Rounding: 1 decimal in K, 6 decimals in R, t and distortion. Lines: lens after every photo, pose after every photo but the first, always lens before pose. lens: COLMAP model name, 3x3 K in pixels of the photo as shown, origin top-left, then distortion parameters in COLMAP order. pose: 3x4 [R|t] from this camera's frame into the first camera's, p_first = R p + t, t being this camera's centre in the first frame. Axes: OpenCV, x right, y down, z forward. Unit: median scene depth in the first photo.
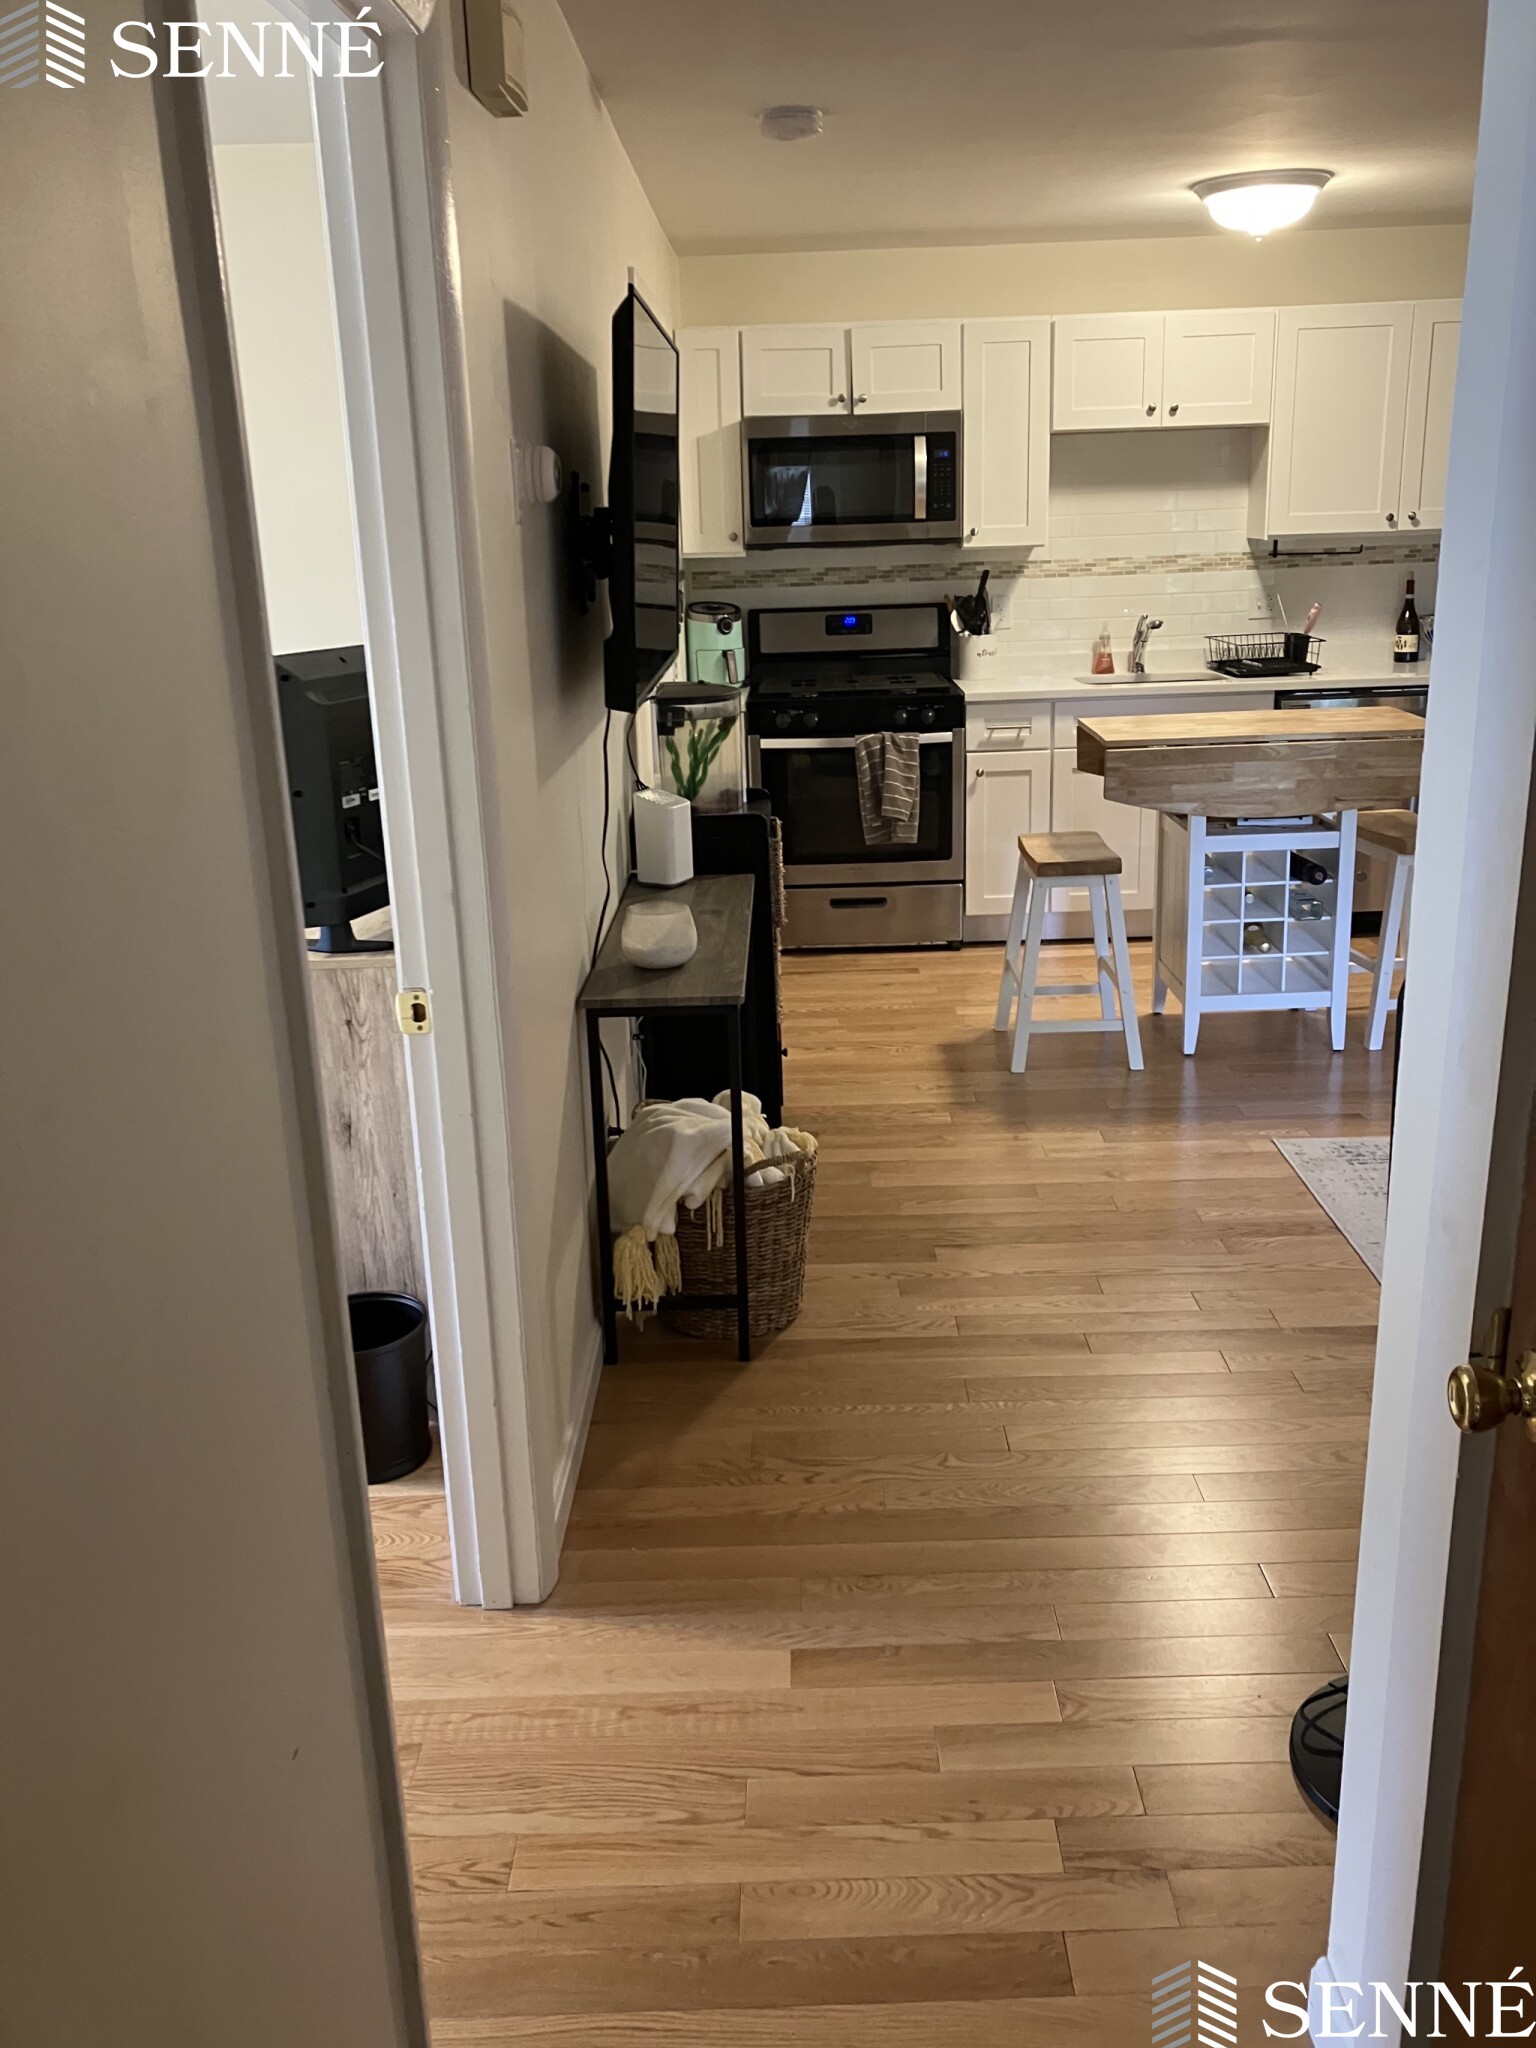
lens RADIAL K [[1712.5, 0, 806.2], [0, 1712.5, 1025.4], [0, 0, 1]] dist [0.077955, -0.099897]
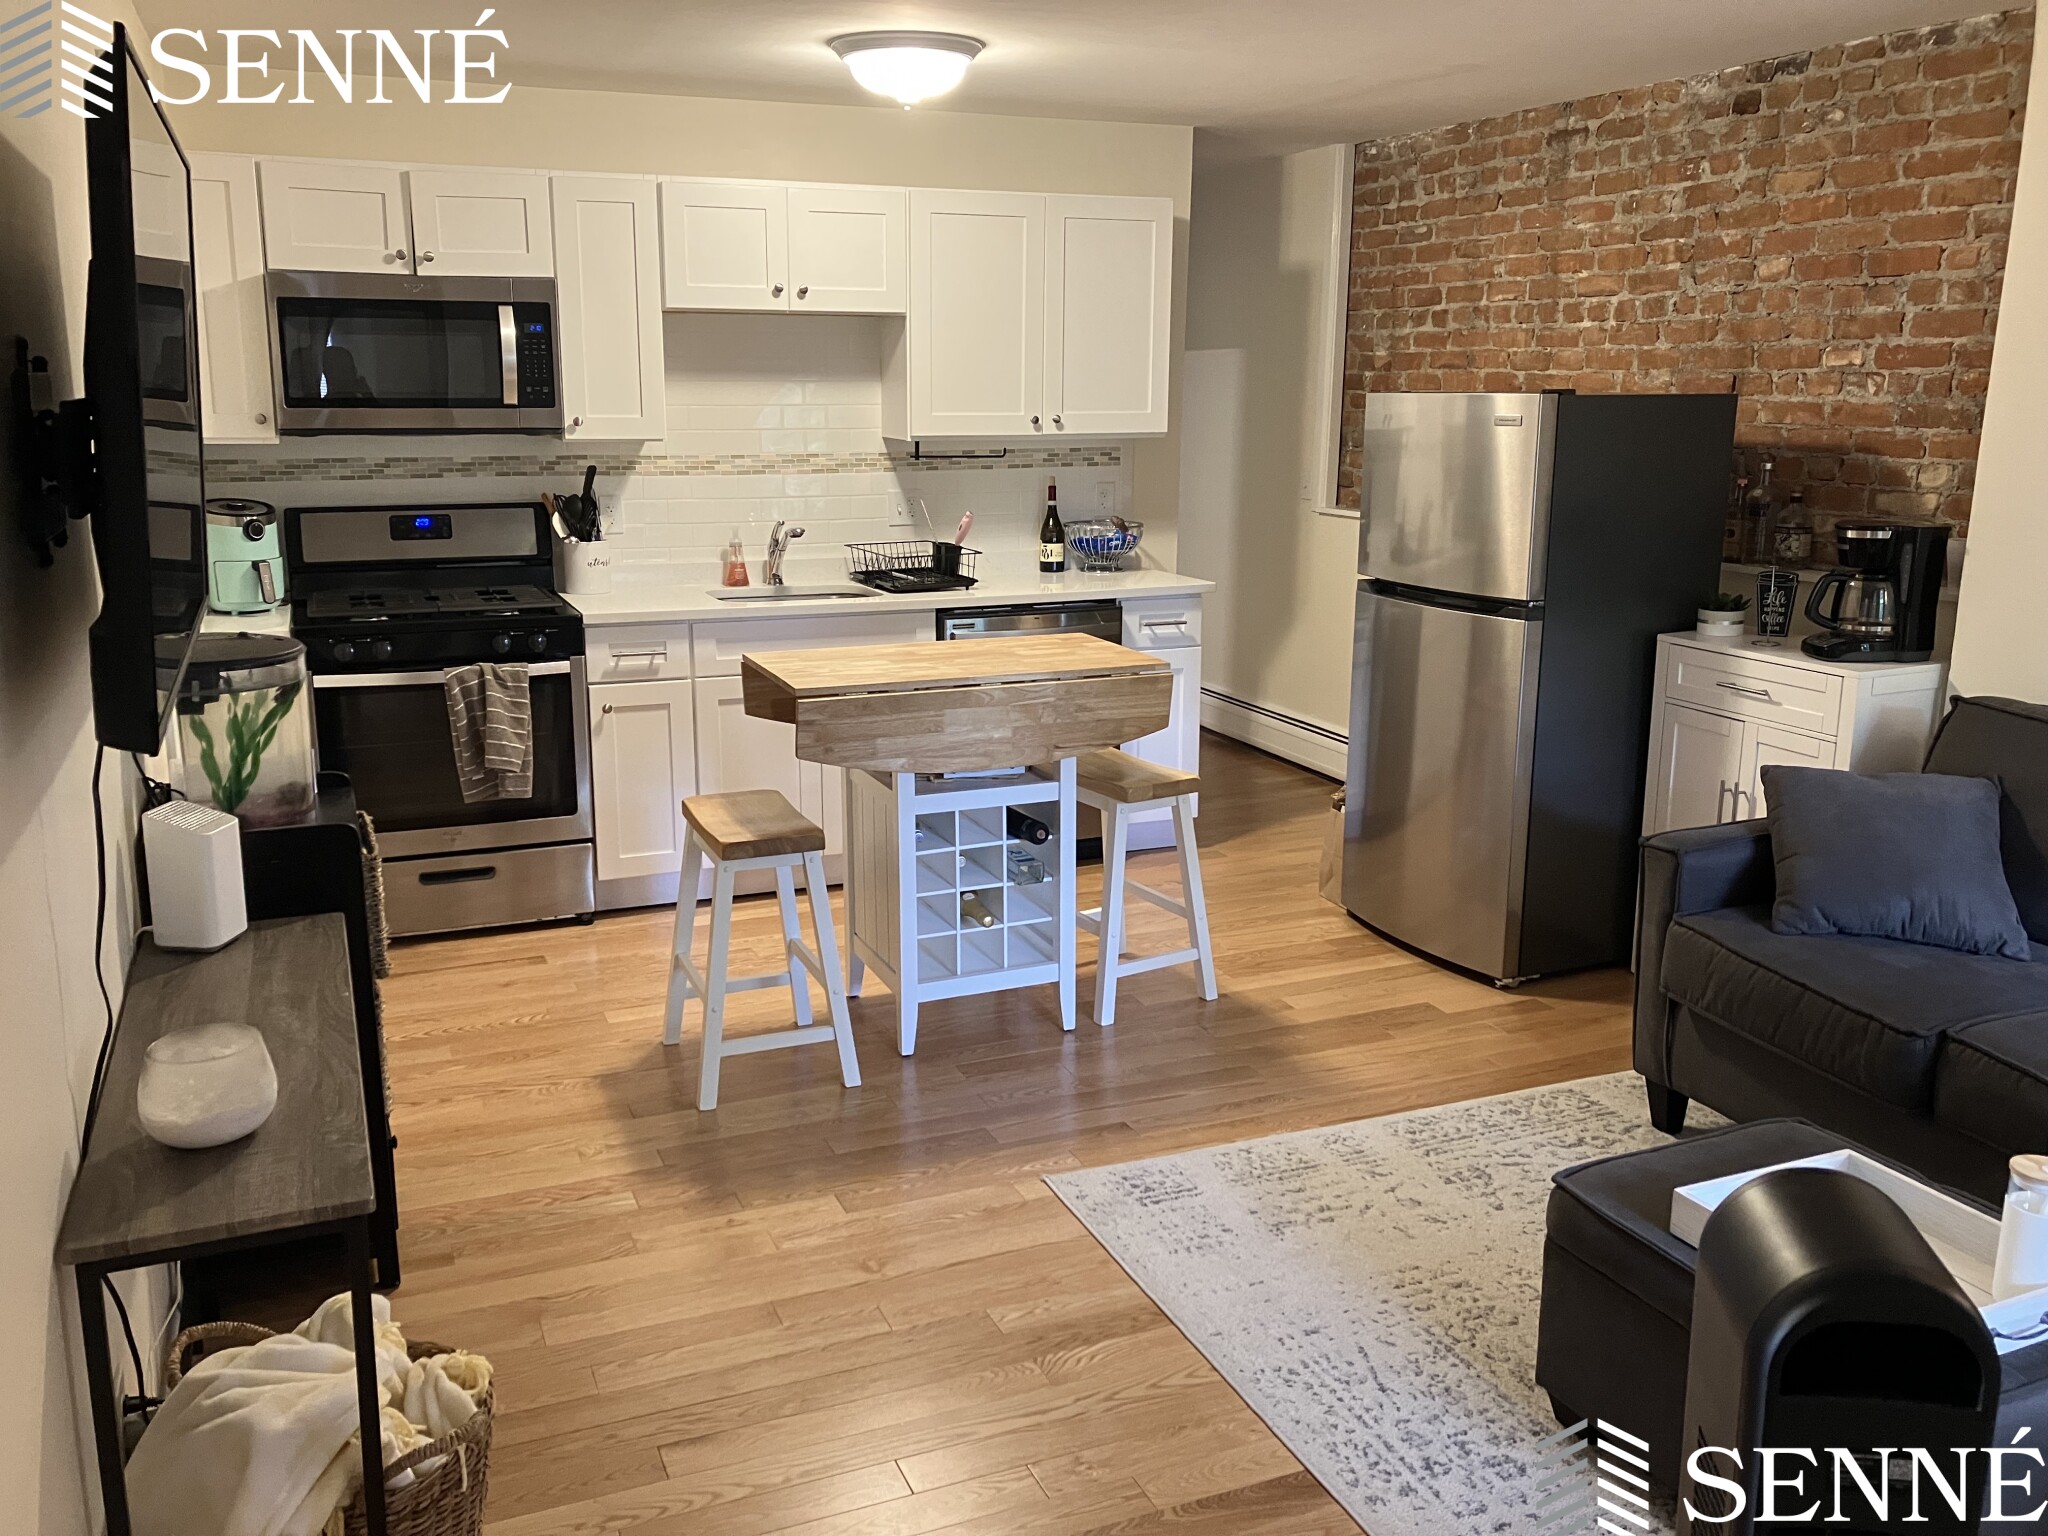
lens RADIAL K [[1712.5, 0, 1011.2], [0, 1712.5, 763.4], [0, 0, 1]] dist [0.077955, -0.099897]
pose [[0.929398, -0.047786, 0.365972, -0.022908], [0.075254, 0.995288, -0.061152, -0.059929], [-0.361325, 0.084375, 0.928614, 0.177808]]
